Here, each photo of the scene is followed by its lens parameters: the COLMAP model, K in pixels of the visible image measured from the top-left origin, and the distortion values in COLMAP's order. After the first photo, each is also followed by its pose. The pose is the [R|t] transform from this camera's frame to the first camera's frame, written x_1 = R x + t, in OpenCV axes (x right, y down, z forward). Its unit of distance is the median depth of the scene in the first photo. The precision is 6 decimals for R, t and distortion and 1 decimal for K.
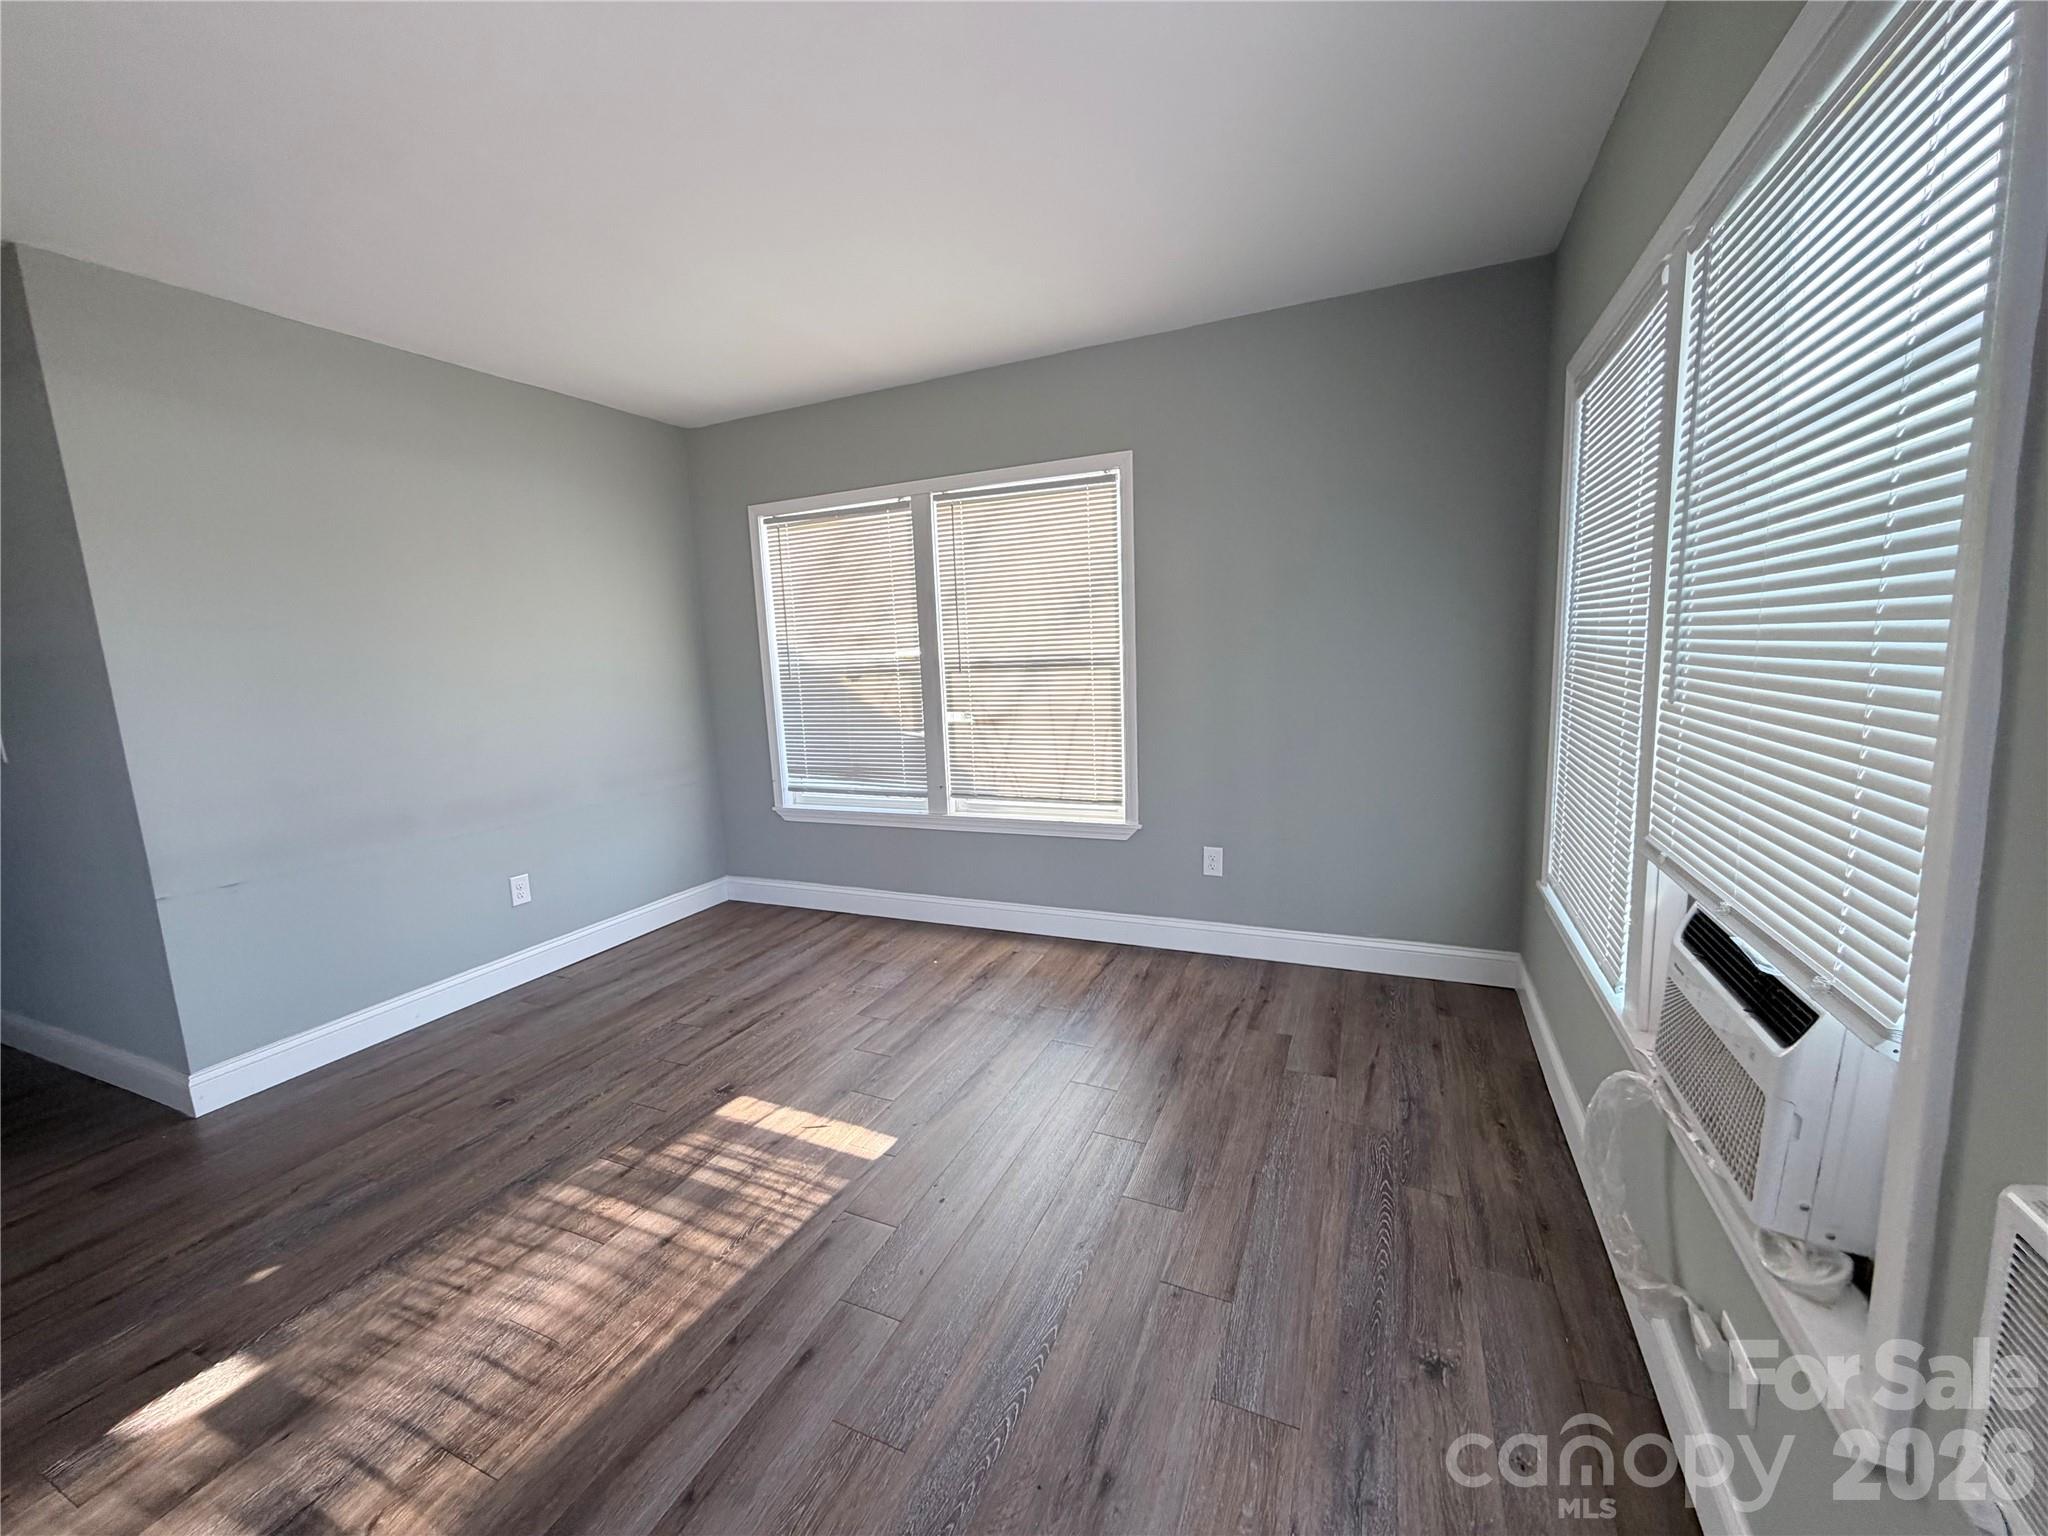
lens RADIAL K [[813.3, 0, 1019.1], [0, 813.3, 767.9], [0, 0, 1]] dist [-0.000573, 0.000227]
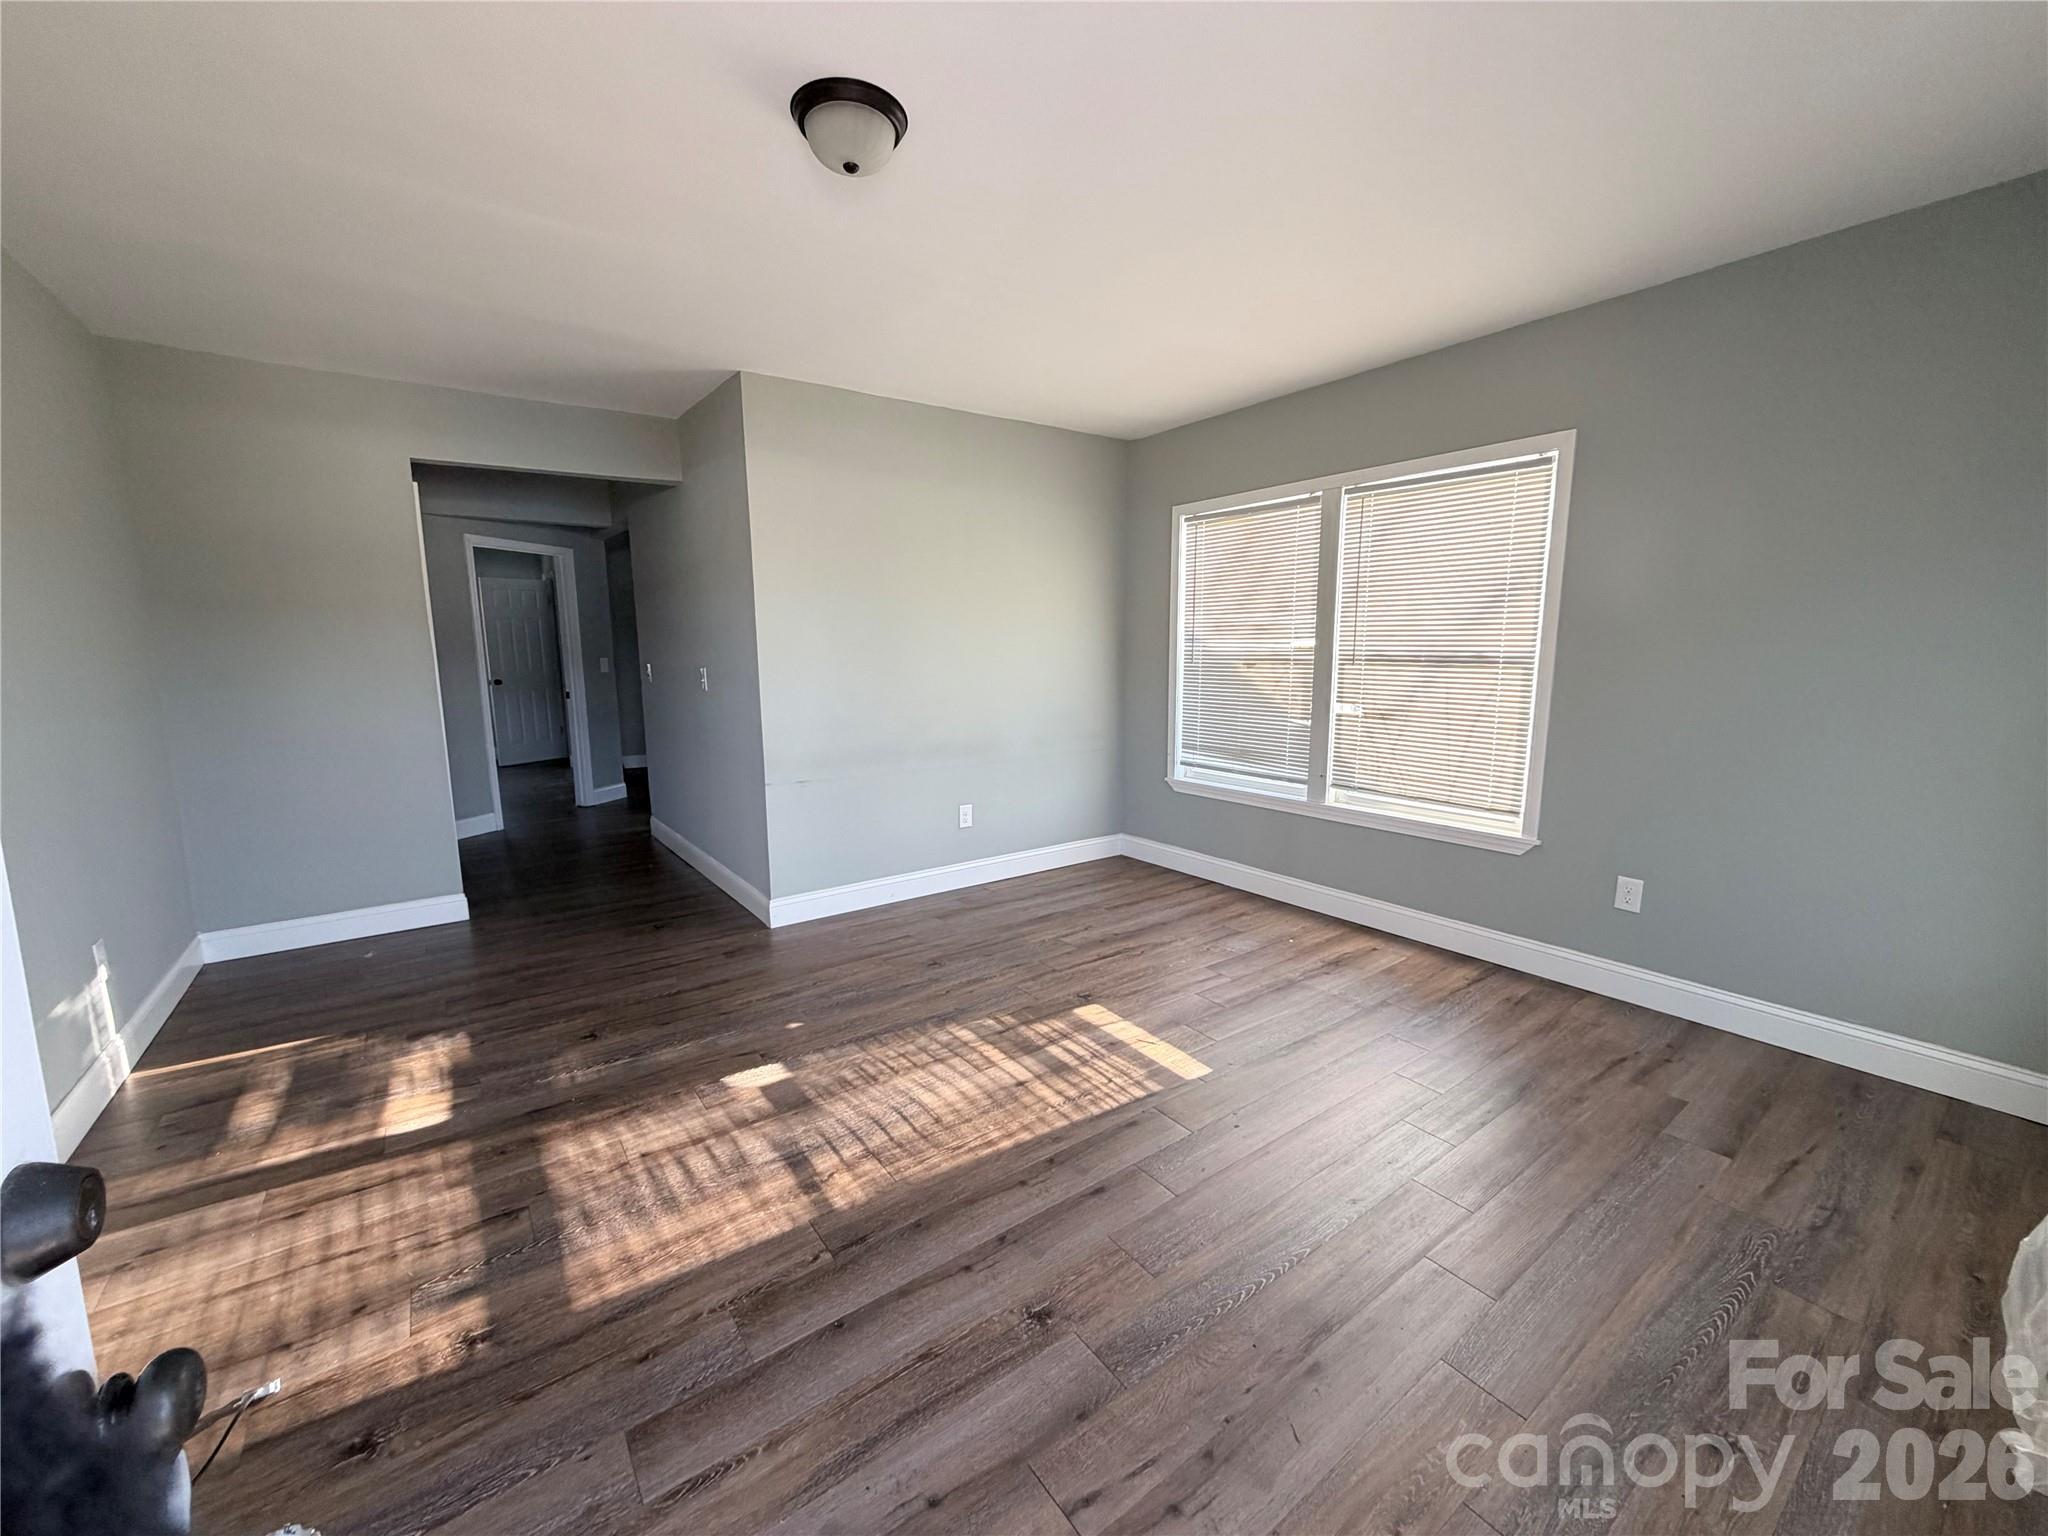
lens RADIAL K [[813.3, 0, 1019.1], [0, 813.3, 767.9], [0, 0, 1]] dist [-0.000573, 0.000227]
pose [[0.865537, 0.110820, -0.488431, 0.089689], [-0.103231, 0.993747, 0.042539, 0.011268], [0.490092, 0.013602, 0.871565, -0.092521]]
